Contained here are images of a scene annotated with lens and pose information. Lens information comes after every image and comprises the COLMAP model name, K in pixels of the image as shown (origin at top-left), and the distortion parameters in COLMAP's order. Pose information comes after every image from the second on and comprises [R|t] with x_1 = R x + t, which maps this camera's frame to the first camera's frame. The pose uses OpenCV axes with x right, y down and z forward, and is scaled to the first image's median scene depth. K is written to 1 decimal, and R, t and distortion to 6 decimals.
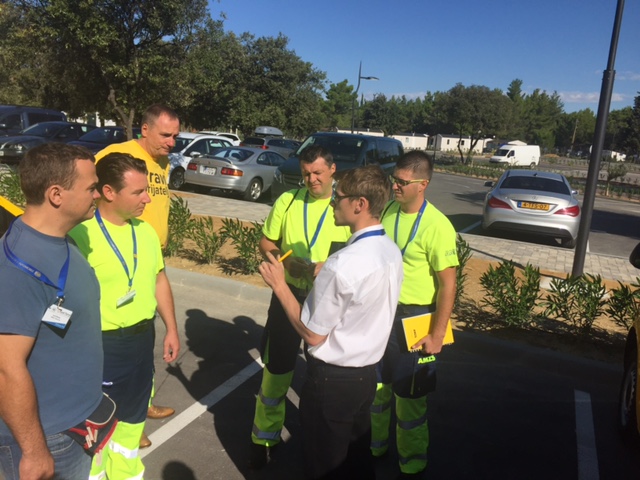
lens RADIAL K [[543.4, 0, 318.8], [0, 543.4, 237.9], [0, 0, 1]] dist [0.066840, -0.081162]
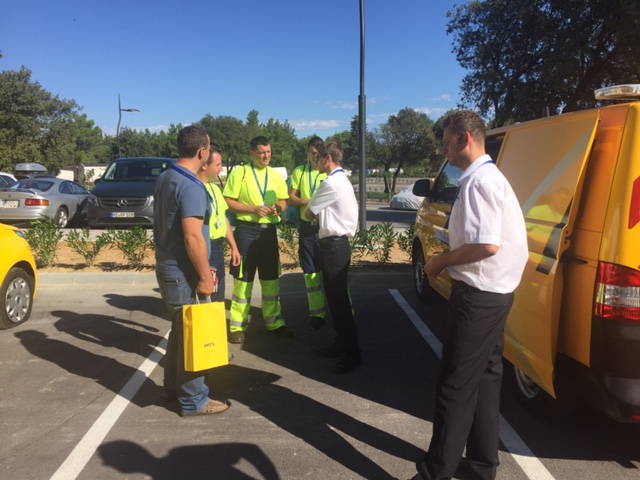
lens RADIAL K [[543.4, 0, 318.8], [0, 543.4, 237.9], [0, 0, 1]] dist [0.066840, -0.081162]
pose [[0.897097, -0.130805, 0.422028, -0.054401], [0.154101, 0.987823, -0.021400, 0.019293], [-0.414090, 0.084233, 0.906330, -0.055398]]
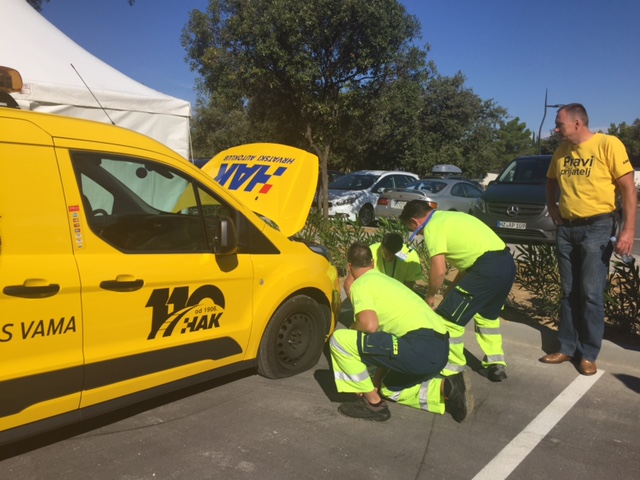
lens RADIAL K [[543.4, 0, 318.8], [0, 543.4, 237.9], [0, 0, 1]] dist [0.066840, -0.081162]
pose [[0.956323, -0.026196, -0.291137, -0.026673], [0.000504, 0.996123, -0.087973, 0.007755], [0.292313, 0.083984, 0.952628, 0.024108]]
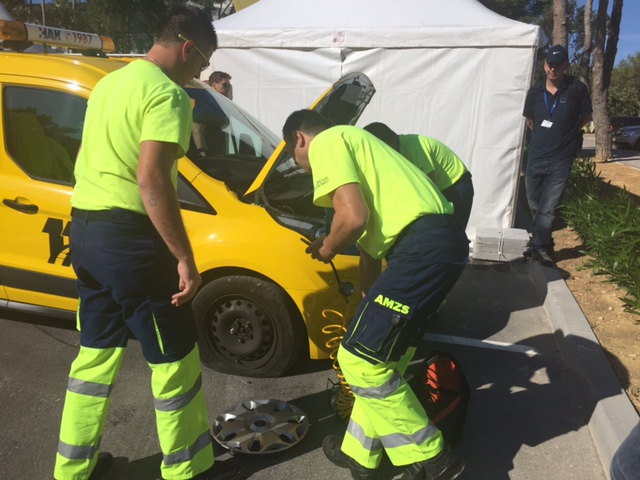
lens RADIAL K [[551.5, 0, 297.5], [0, 551.5, 238.2], [0, 0, 1]] dist [0.074977, -0.104696]
pose [[0.144417, 0.140626, -0.979473, 0.026628], [-0.204670, 0.972690, 0.109475, -0.008987], [0.968119, 0.184659, 0.169255, 0.137838]]
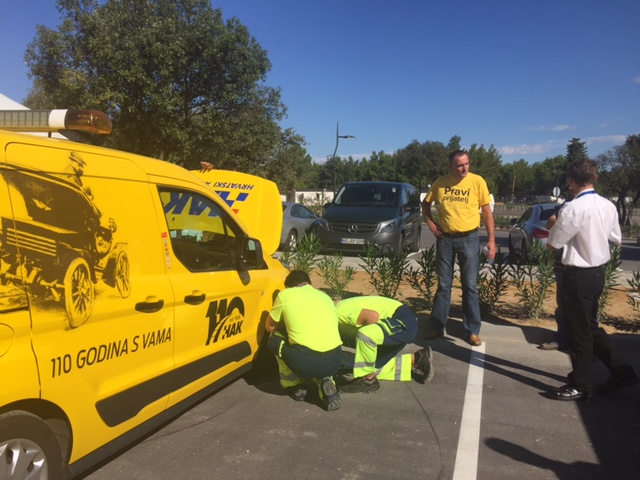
lens RADIAL K [[543.4, 0, 318.8], [0, 543.4, 237.9], [0, 0, 1]] dist [0.066840, -0.081162]
pose [[0.993248, -0.068649, 0.093514, -0.070758], [0.078803, 0.990846, -0.109608, 0.009322], [-0.085133, 0.116237, 0.989566, -0.007481]]
